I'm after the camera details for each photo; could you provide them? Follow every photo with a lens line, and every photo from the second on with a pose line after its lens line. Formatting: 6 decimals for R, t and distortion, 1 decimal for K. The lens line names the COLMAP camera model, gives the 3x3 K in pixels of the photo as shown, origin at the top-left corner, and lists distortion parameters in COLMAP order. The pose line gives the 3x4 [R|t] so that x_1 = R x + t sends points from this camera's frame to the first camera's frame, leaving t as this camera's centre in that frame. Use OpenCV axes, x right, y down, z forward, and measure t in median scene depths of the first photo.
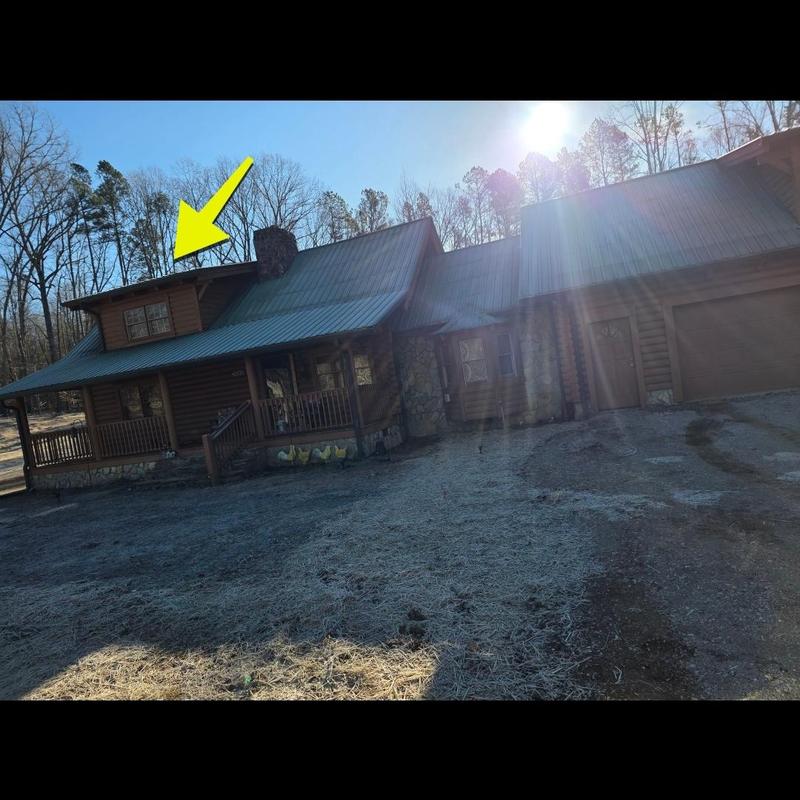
lens RADIAL K [[514.0, 0, 400.9], [0, 514.0, 408.4], [0, 0, 1]] dist [0.079874, -0.076304]
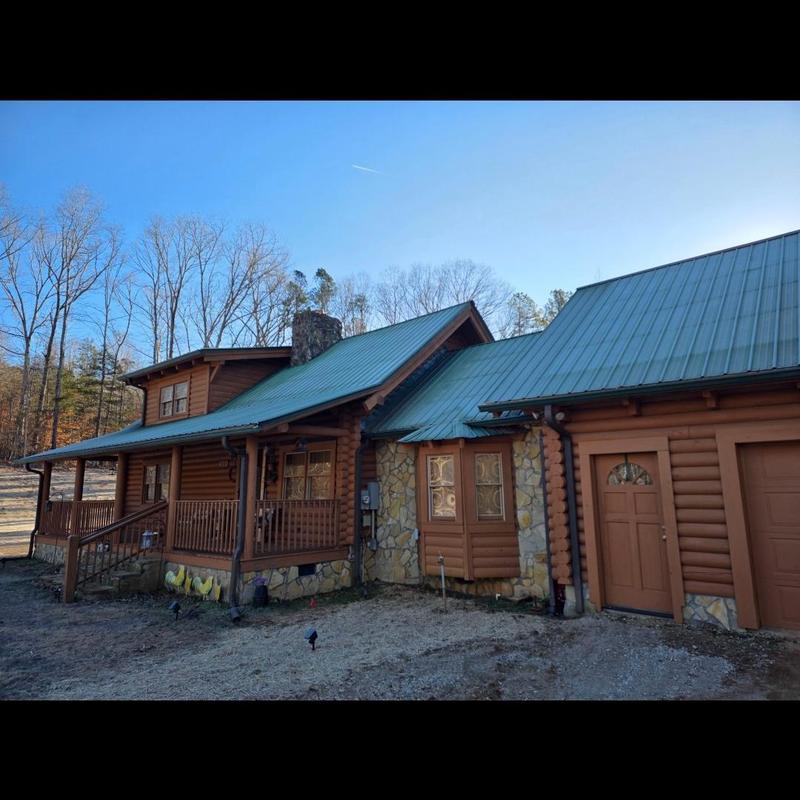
lens RADIAL K [[514.0, 0, 400.9], [0, 514.0, 408.4], [0, 0, 1]] dist [0.079874, -0.076304]
pose [[0.925415, 0.082806, -0.369798, 0.284905], [-0.147700, 0.977477, -0.150740, -0.069929], [0.348987, 0.194116, 0.916802, 0.266482]]
